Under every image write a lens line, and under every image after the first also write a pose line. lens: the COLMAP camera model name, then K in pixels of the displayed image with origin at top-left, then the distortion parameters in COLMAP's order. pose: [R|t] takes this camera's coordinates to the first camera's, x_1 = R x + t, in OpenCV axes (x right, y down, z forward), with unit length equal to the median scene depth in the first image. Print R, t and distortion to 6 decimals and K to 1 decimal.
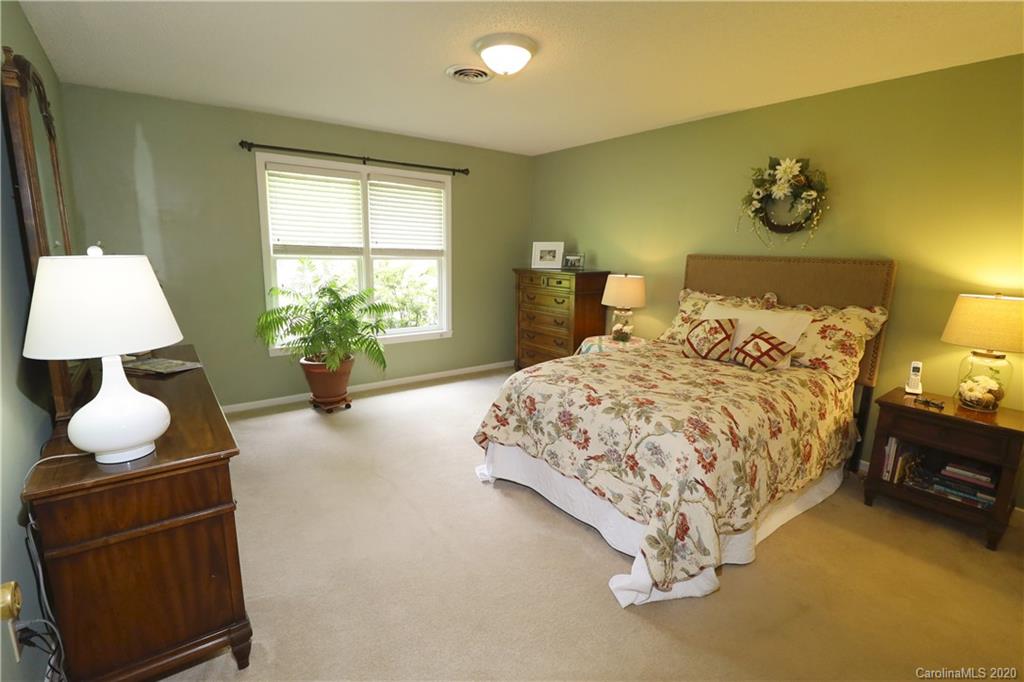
lens RADIAL K [[471.7, 0, 511.5], [0, 471.7, 347.5], [0, 0, 1]] dist [-0.001701, -0.013167]
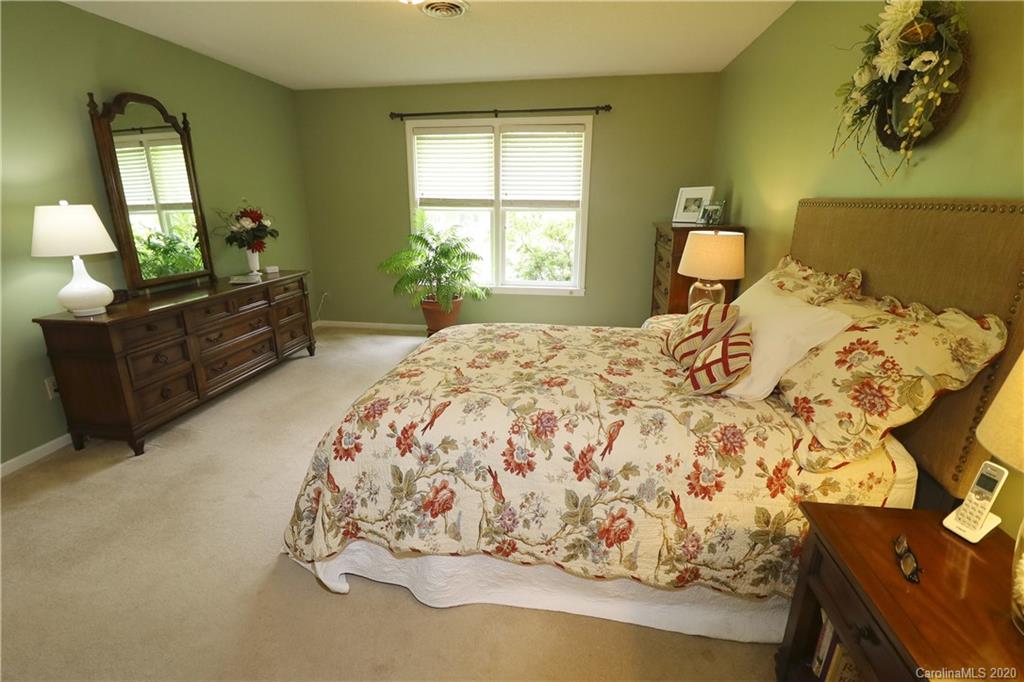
lens RADIAL K [[471.7, 0, 499.4], [0, 471.7, 350.7], [0, 0, 1]] dist [-0.001701, -0.013167]
pose [[0.691043, 0.200115, -0.694560, 0.554182], [-0.134364, 0.979728, 0.148593, -0.042883], [0.710215, -0.009360, 0.703922, 0.289936]]
